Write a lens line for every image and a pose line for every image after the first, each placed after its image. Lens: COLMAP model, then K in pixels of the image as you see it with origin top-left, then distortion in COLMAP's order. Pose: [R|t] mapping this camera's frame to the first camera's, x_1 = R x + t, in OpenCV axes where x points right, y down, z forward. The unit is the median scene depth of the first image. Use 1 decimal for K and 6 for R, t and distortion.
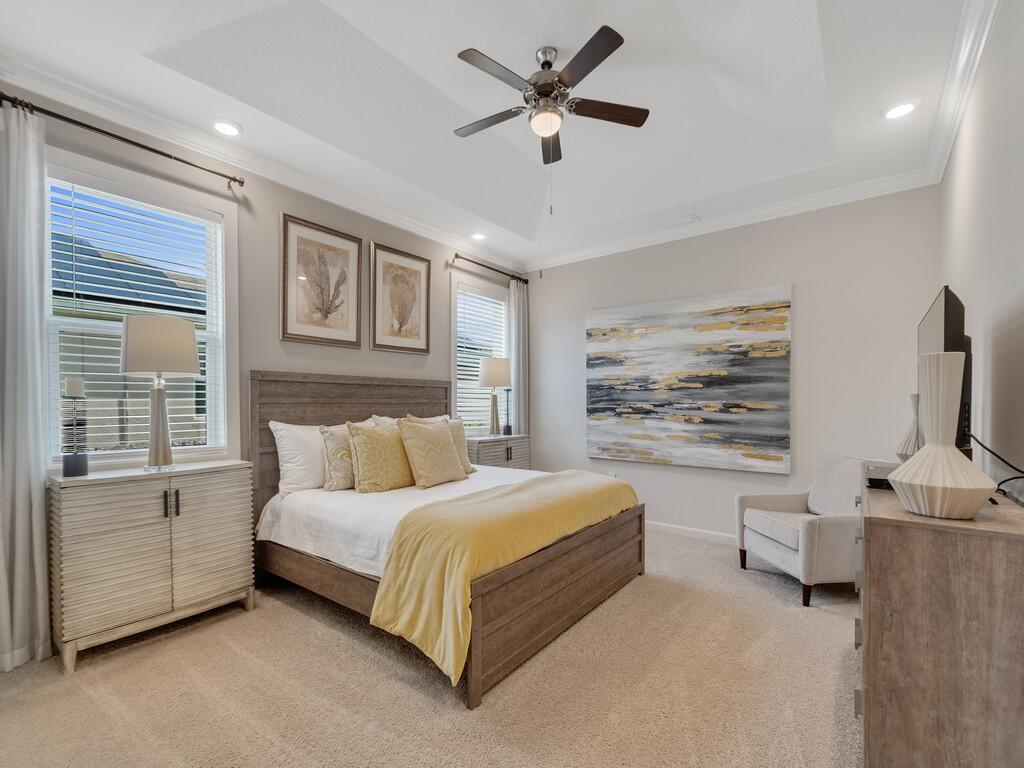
lens RADIAL K [[460.3, 0, 497.2], [0, 460.3, 402.9], [0, 0, 1]] dist [0.001837, -0.001774]
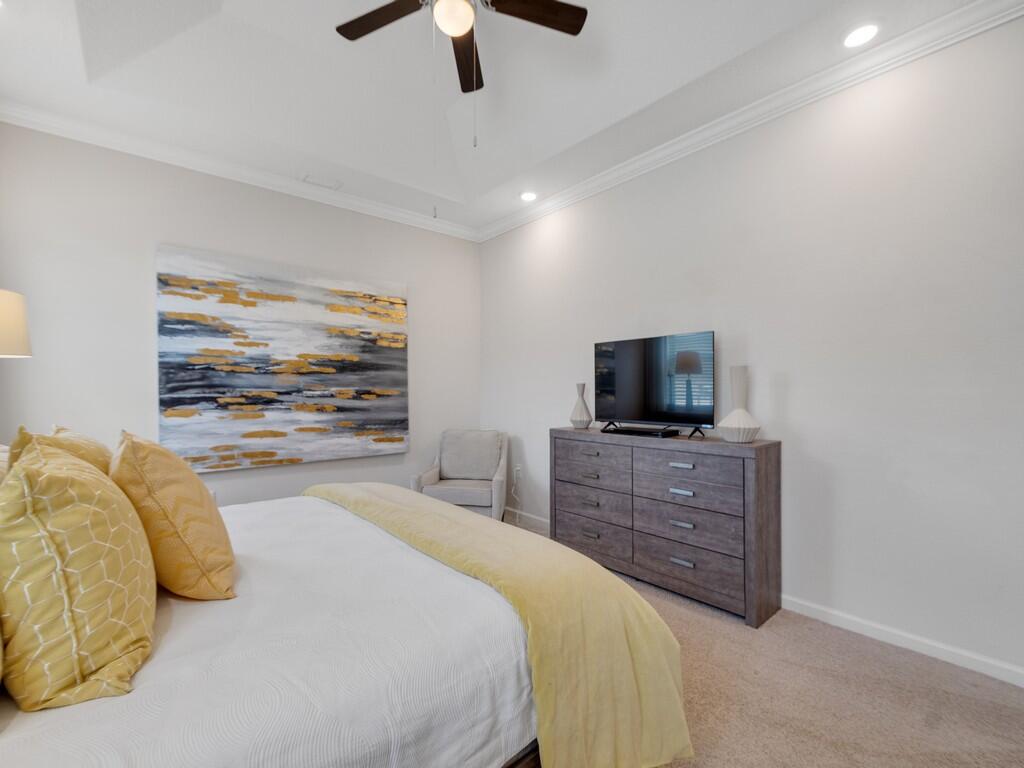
lens RADIAL K [[456.7, 0, 512.0], [0, 456.7, 384.0], [0, 0, 1]] dist [0.000493, 0.000068]
pose [[0.175939, 0.007242, 0.984375, -0.383142], [0.001620, 0.999969, -0.007646, -0.003501], [-0.984400, 0.002939, 0.175921, 0.484173]]
